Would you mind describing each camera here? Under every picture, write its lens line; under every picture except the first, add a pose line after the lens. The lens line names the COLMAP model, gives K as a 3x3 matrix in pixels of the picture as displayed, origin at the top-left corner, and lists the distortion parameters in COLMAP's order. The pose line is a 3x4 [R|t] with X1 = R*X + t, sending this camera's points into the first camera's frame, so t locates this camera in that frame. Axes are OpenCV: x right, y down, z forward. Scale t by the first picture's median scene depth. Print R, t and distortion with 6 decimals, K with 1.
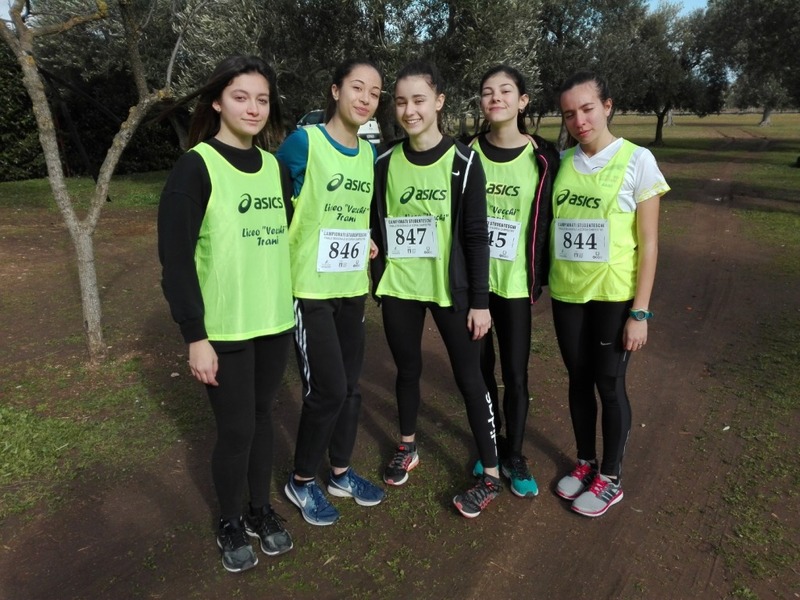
lens RADIAL K [[630.9, 0, 378.9], [0, 630.9, 301.6], [0, 0, 1]] dist [0.004519, -0.095472]
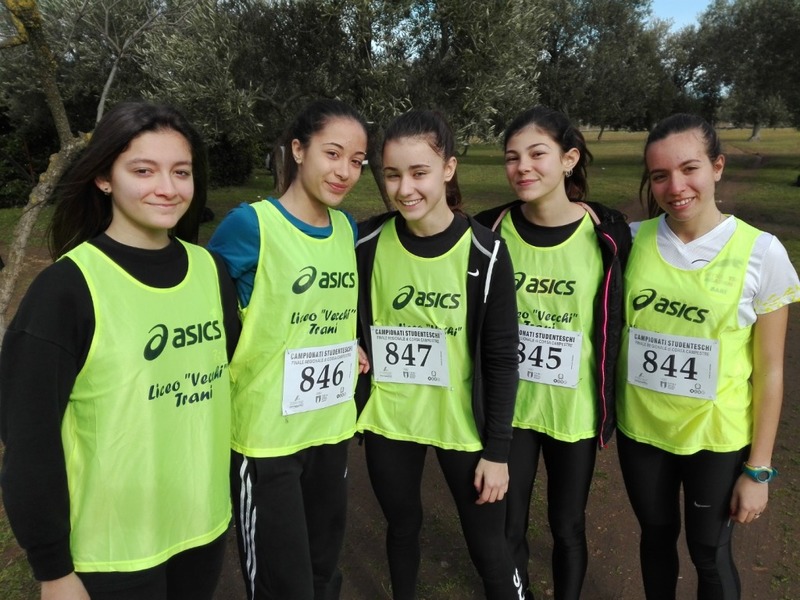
lens RADIAL K [[630.9, 0, 378.9], [0, 630.9, 301.6], [0, 0, 1]] dist [0.004519, -0.095472]
pose [[0.999739, -0.015618, 0.016659, -0.002583], [0.016057, 0.999518, -0.026551, -0.144914], [-0.016236, 0.026812, 0.999509, 0.318332]]
